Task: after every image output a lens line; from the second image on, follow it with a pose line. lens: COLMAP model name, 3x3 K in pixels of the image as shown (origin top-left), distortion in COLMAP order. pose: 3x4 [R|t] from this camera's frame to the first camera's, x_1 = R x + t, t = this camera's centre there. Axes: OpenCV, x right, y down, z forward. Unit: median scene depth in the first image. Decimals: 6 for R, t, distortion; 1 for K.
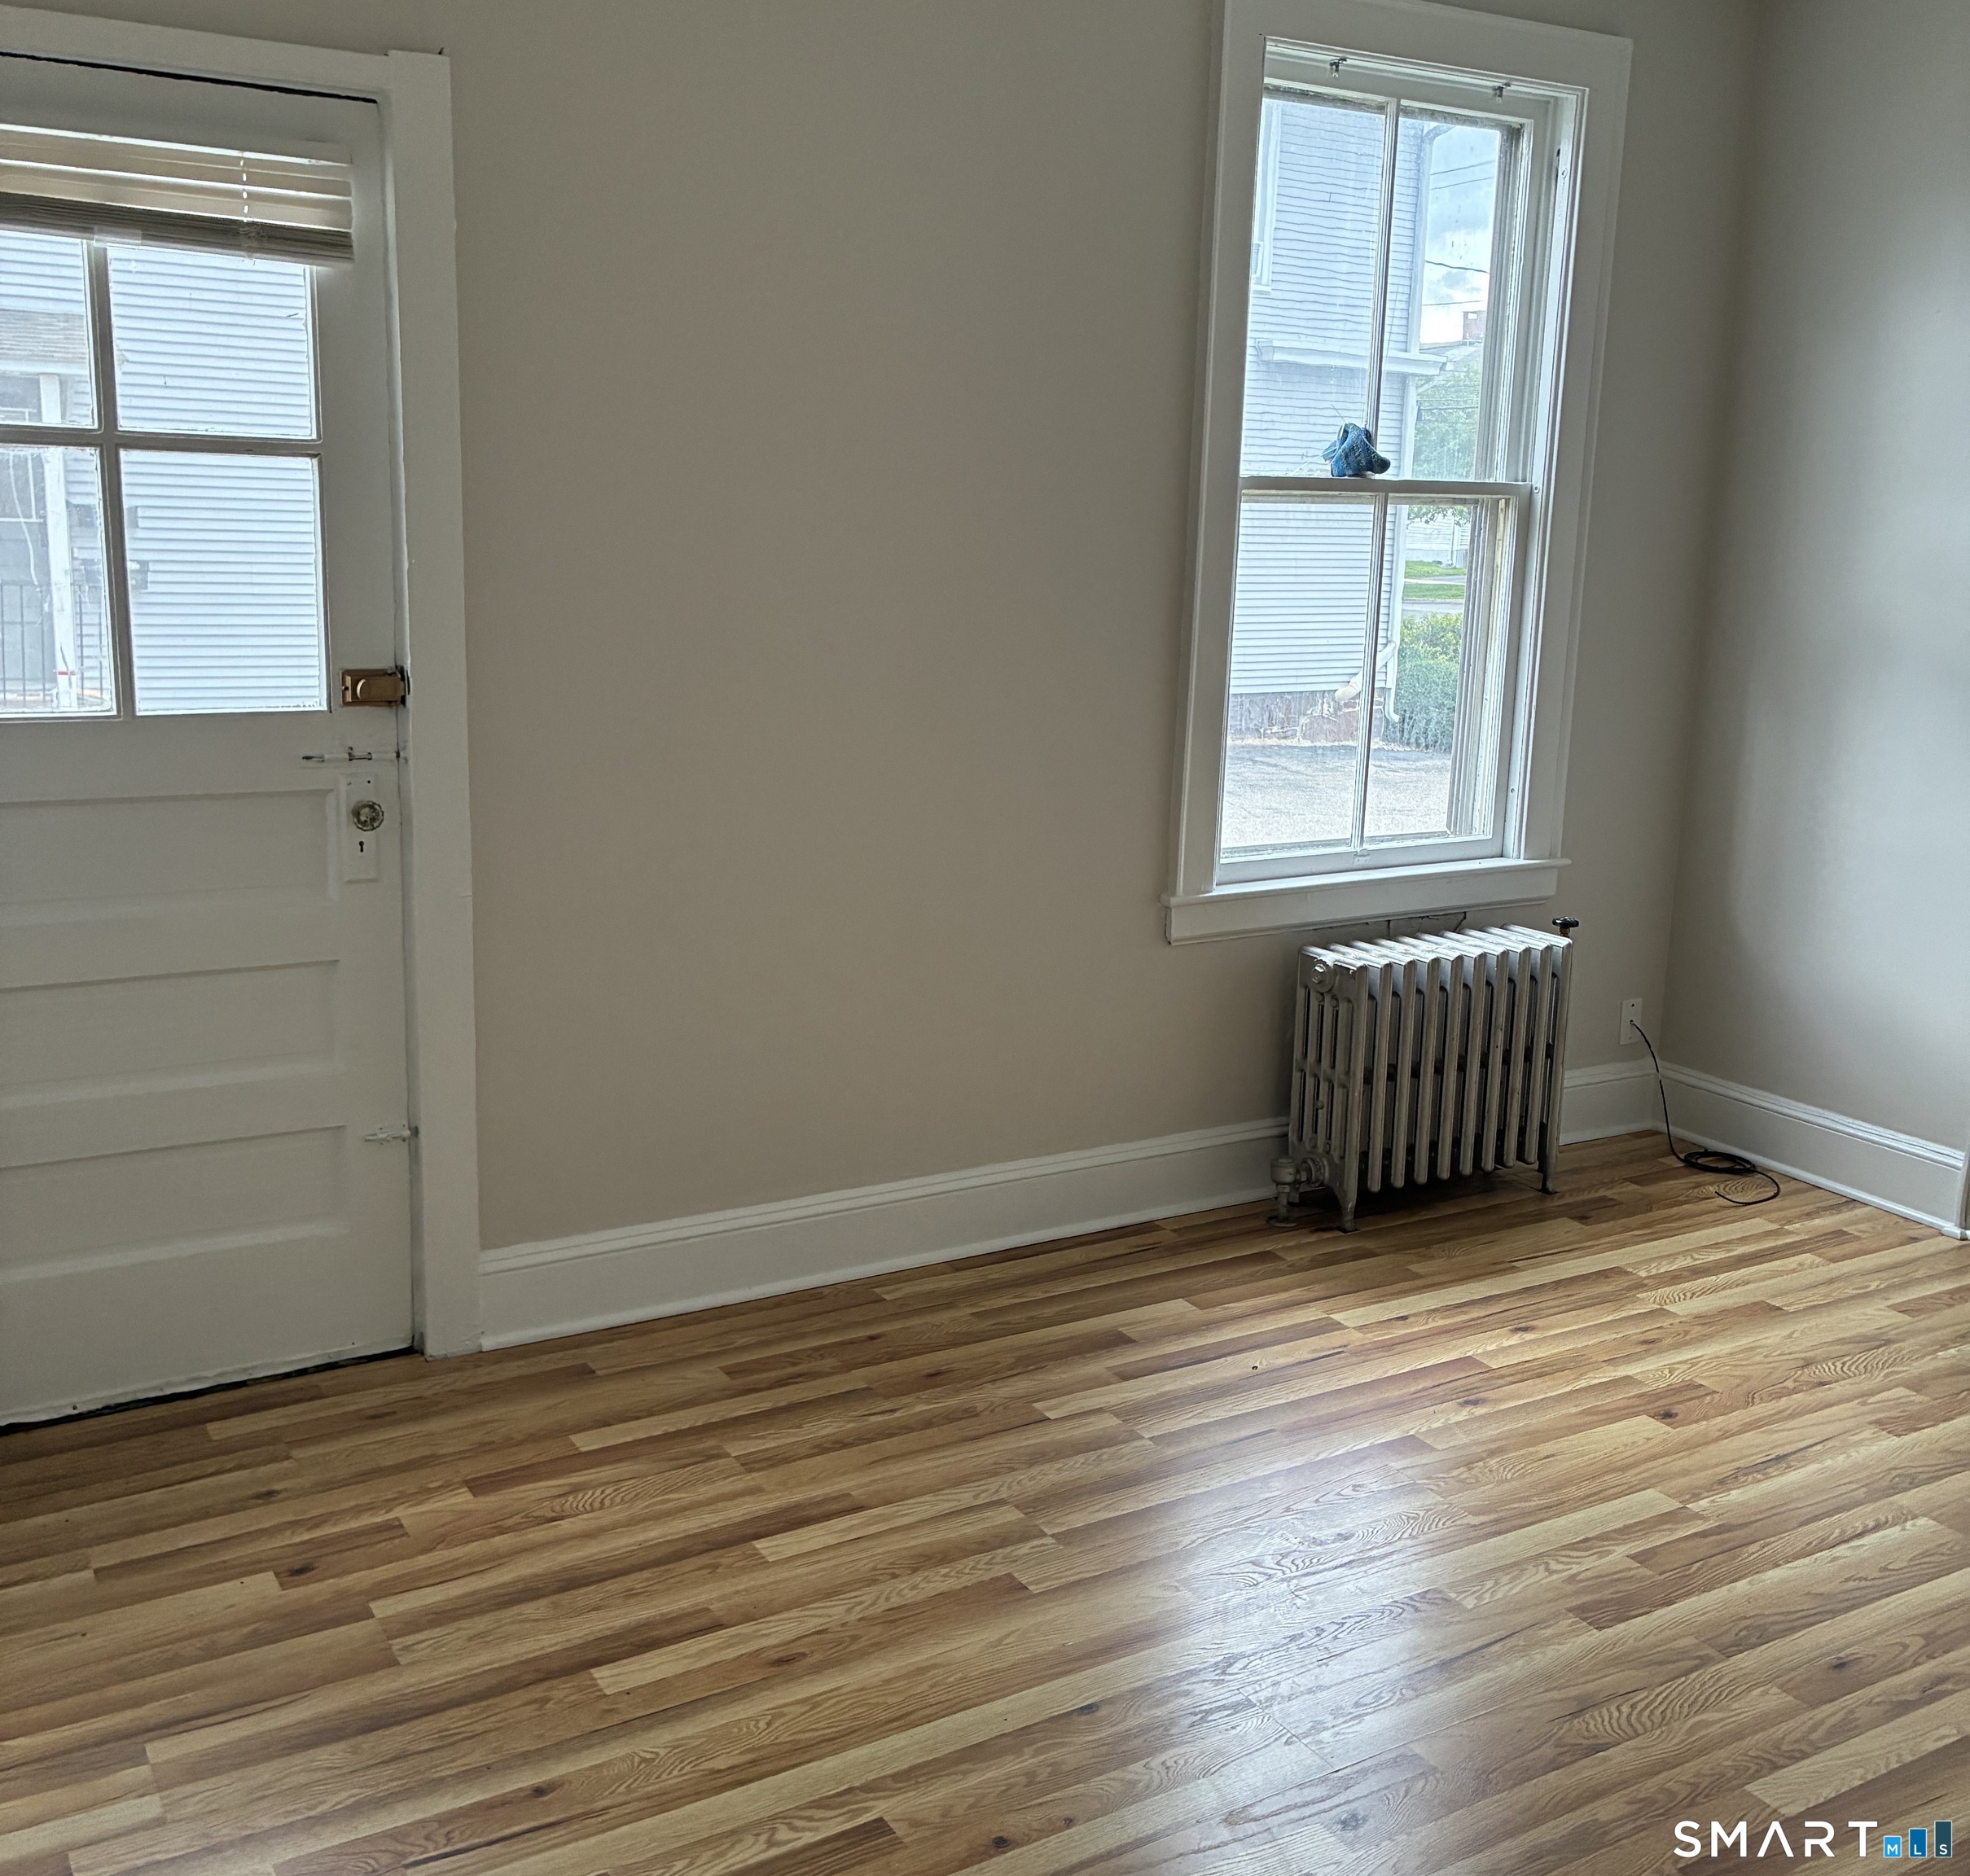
lens RADIAL K [[2066.5, 0, 986.6], [0, 2066.5, 899.7], [0, 0, 1]] dist [0.018935, 0.003439]
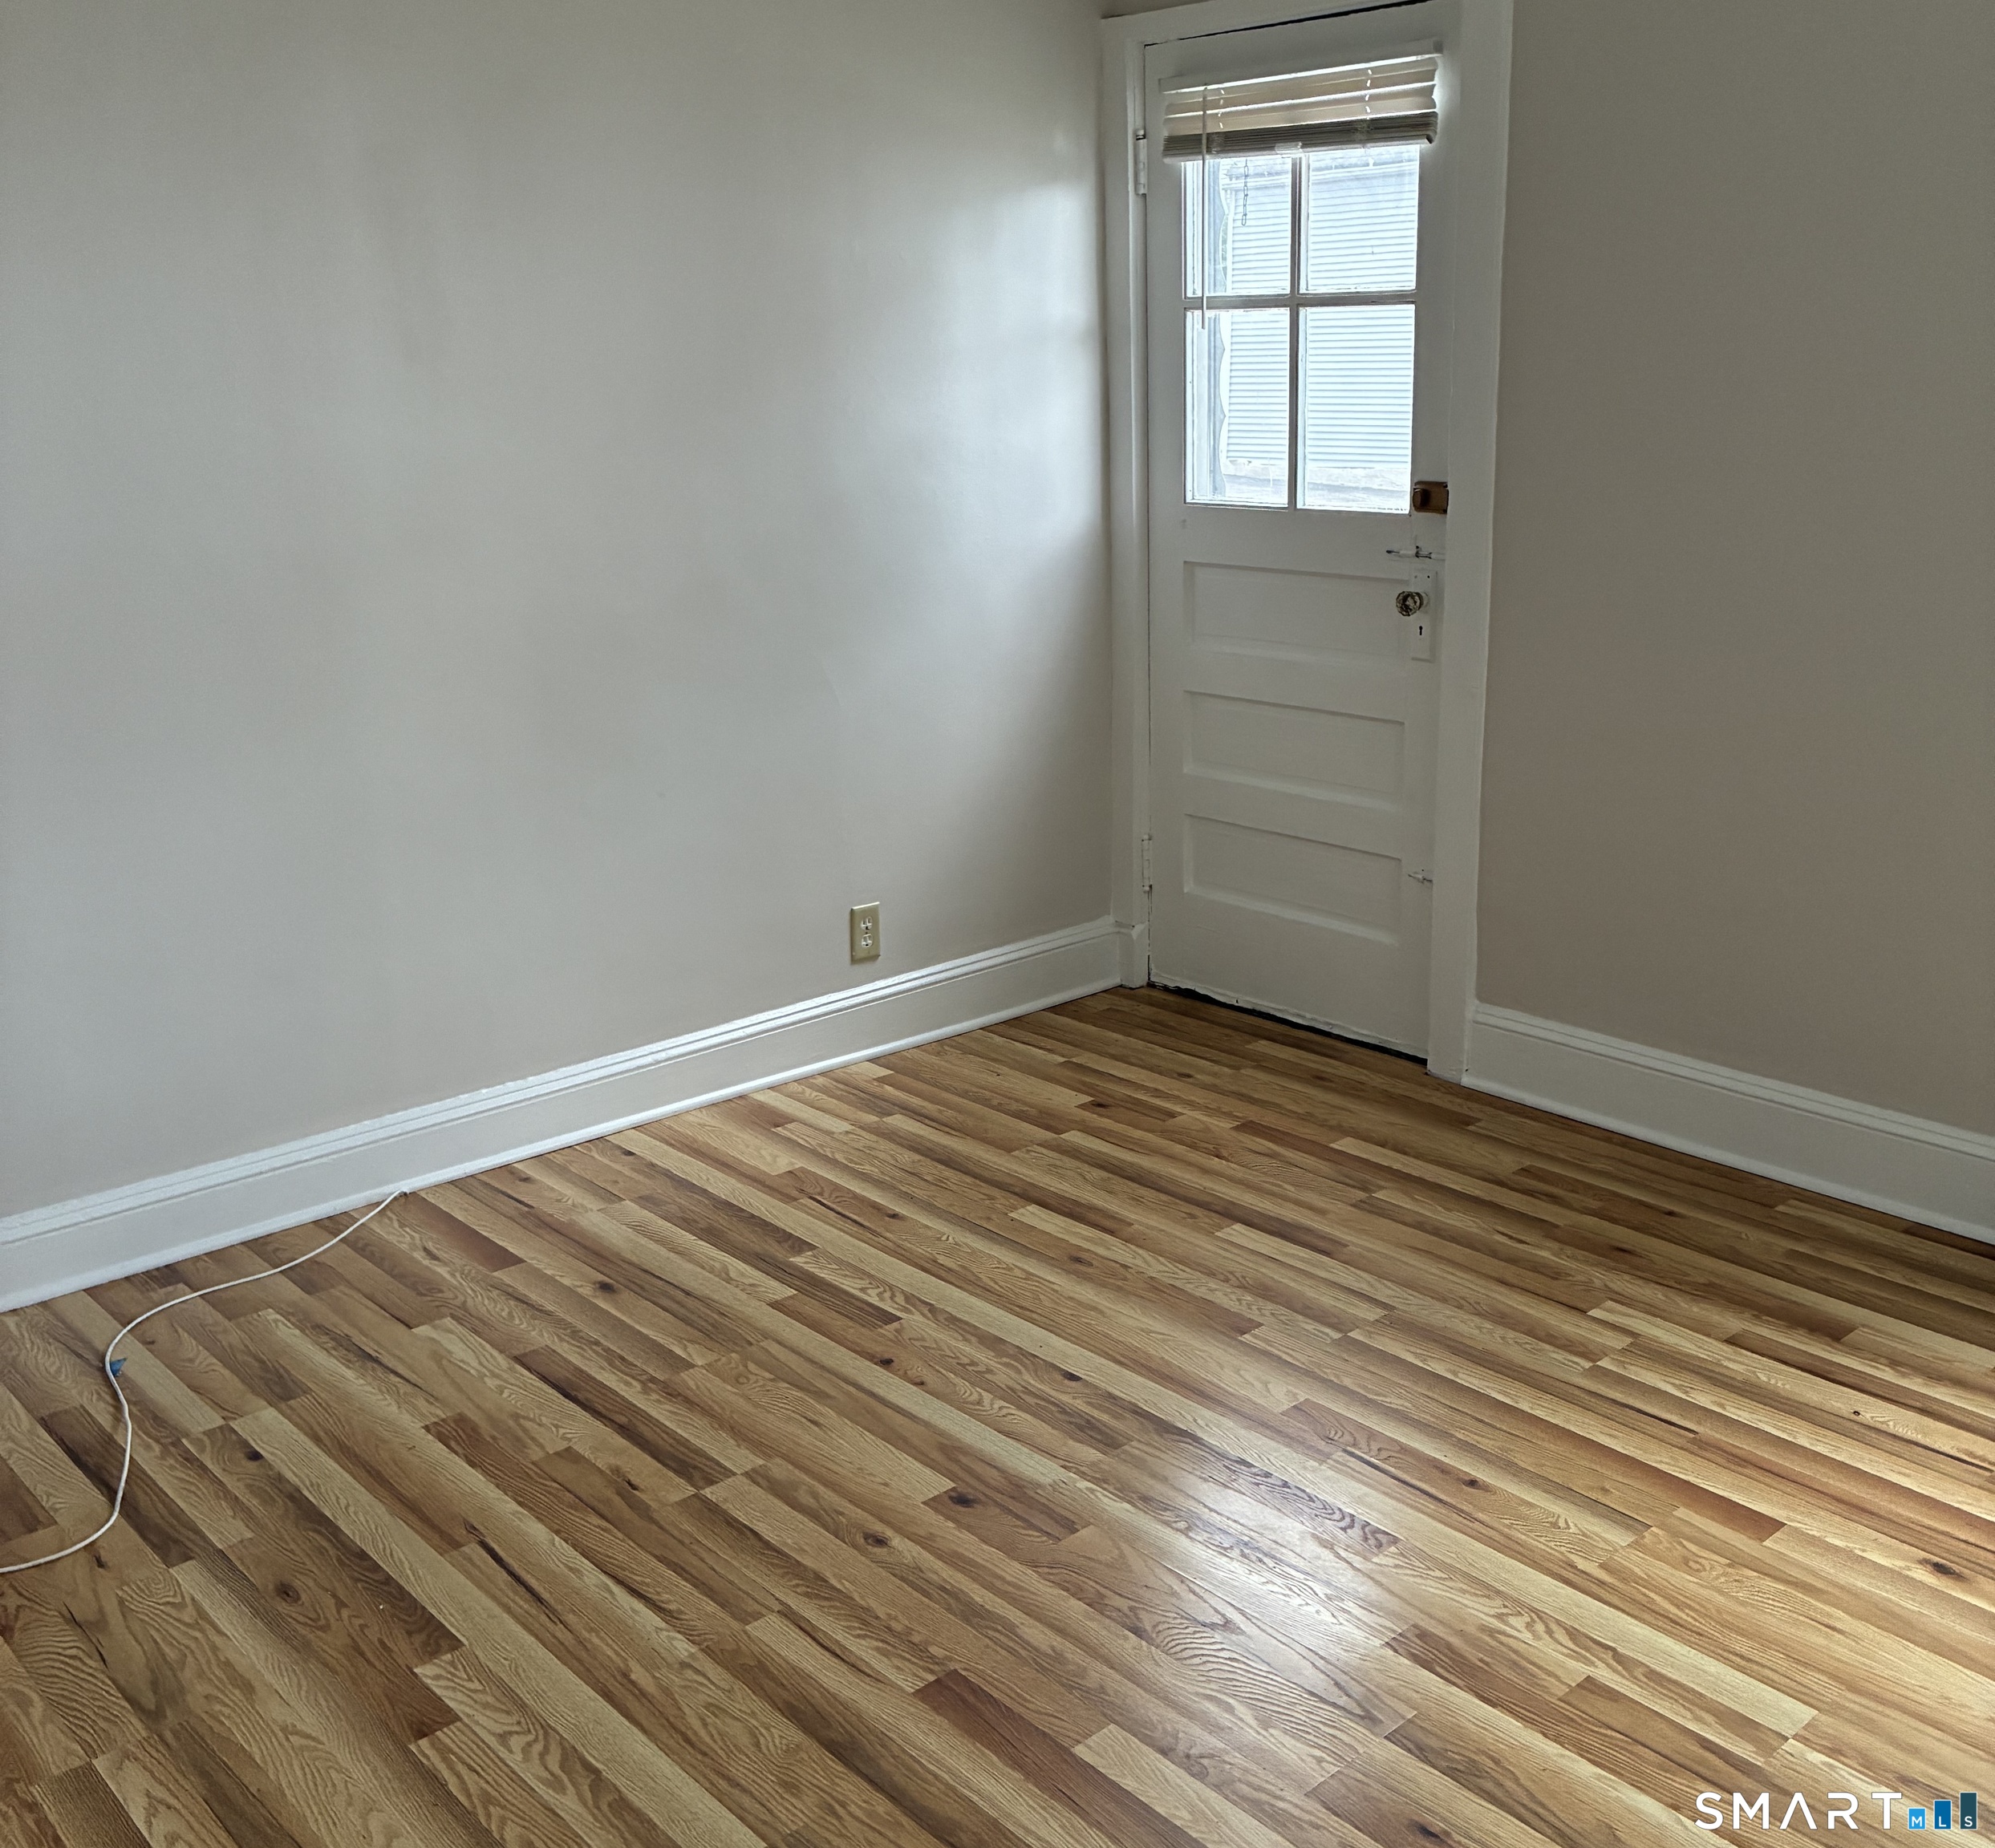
lens RADIAL K [[2029.7, 0, 997.5], [0, 2029.7, 924.0], [0, 0, 1]] dist [-0.011226, -0.009175]
pose [[0.175507, 0.235663, -0.955856, 0.878240], [-0.168232, 0.963824, 0.206738, -0.067914], [0.969997, 0.124522, 0.208804, 0.566856]]
